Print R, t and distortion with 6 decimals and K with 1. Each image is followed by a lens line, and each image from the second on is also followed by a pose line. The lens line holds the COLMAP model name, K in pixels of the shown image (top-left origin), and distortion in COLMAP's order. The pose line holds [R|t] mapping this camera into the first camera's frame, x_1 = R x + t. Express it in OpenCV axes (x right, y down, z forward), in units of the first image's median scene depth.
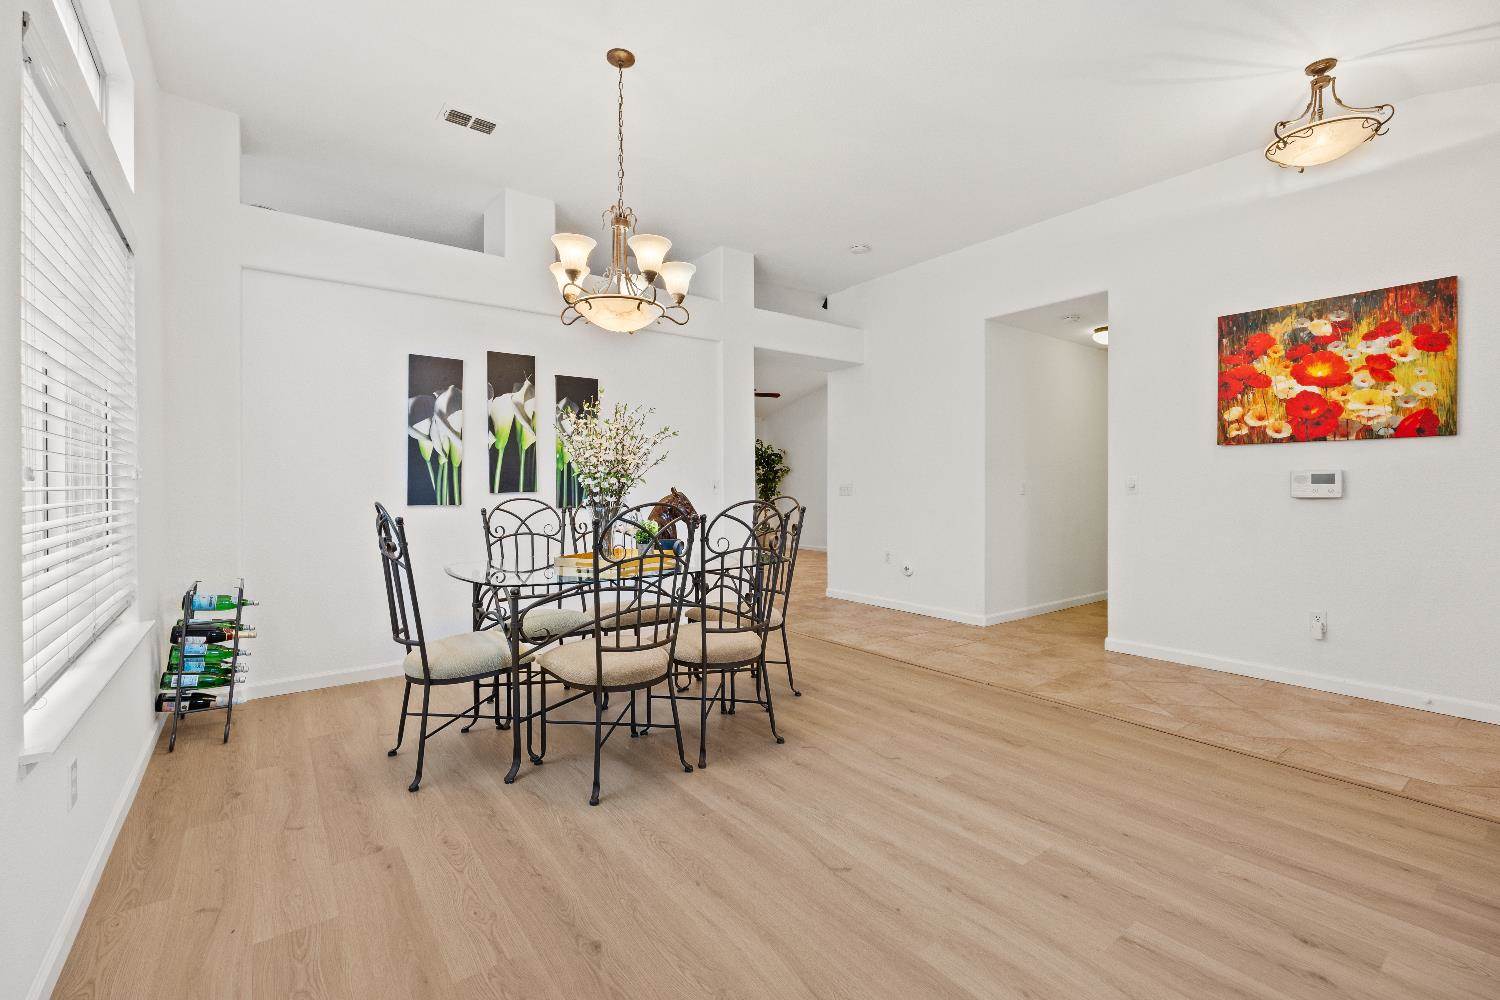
lens RADIAL K [[654.0, 0, 747.9], [0, 654.0, 496.8], [0, 0, 1]] dist [0.000572, 0.000028]
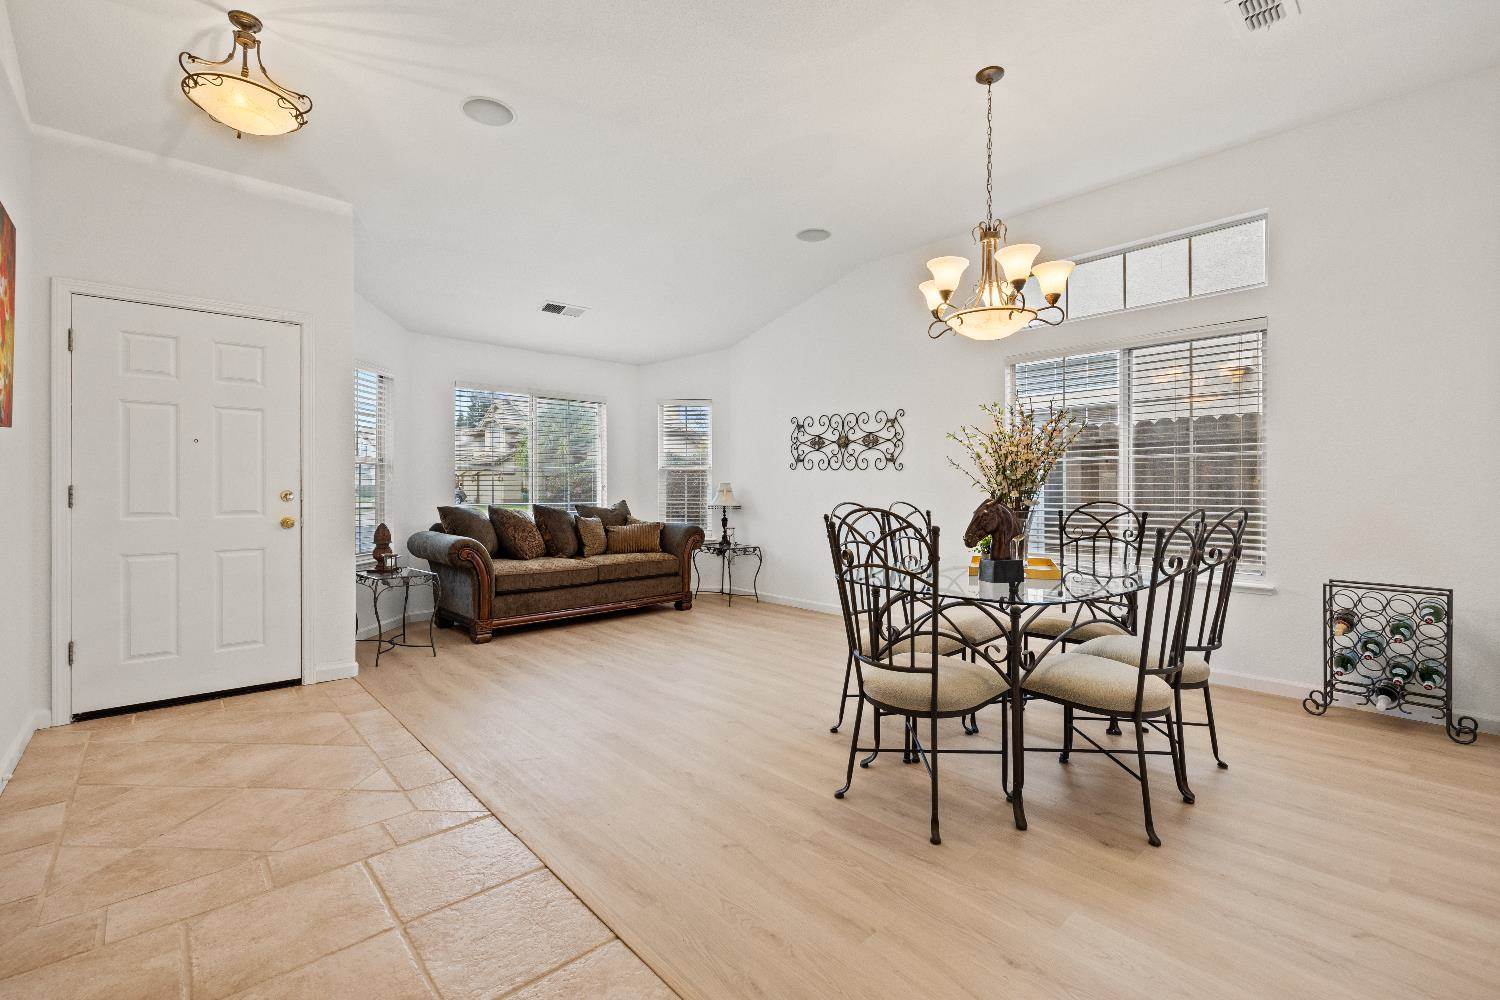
lens RADIAL K [[654.0, 0, 754.0], [0, 654.0, 490.5], [0, 0, 1]] dist [0.000572, 0.000028]
pose [[-0.995463, 0.001603, -0.095131, 0.203512], [-0.000385, 0.999782, 0.020872, -0.027456], [0.095144, 0.020814, -0.995246, 1.474096]]
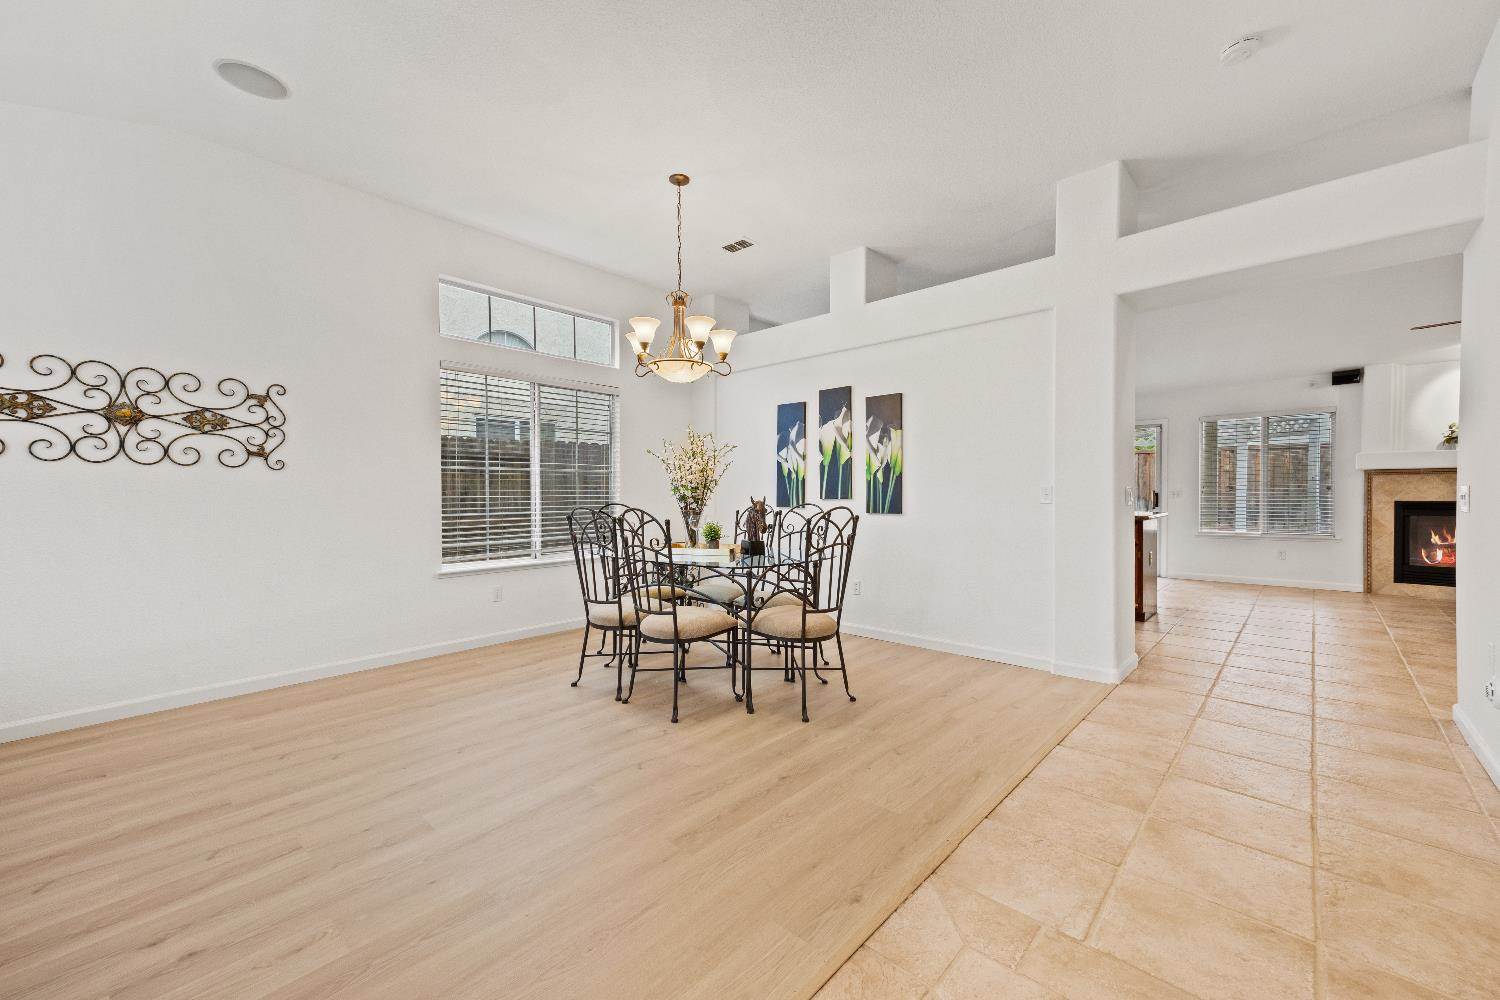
lens RADIAL K [[595.2, 0, 750.2], [0, 595.2, 505.6], [0, 0, 1]] dist [0.026601, 0.000515]
pose [[0.183826, 0.017983, -0.982794, 0.783298], [-0.012023, 0.999799, 0.016045, -0.011138], [0.982885, 0.008867, 0.184005, 0.676919]]
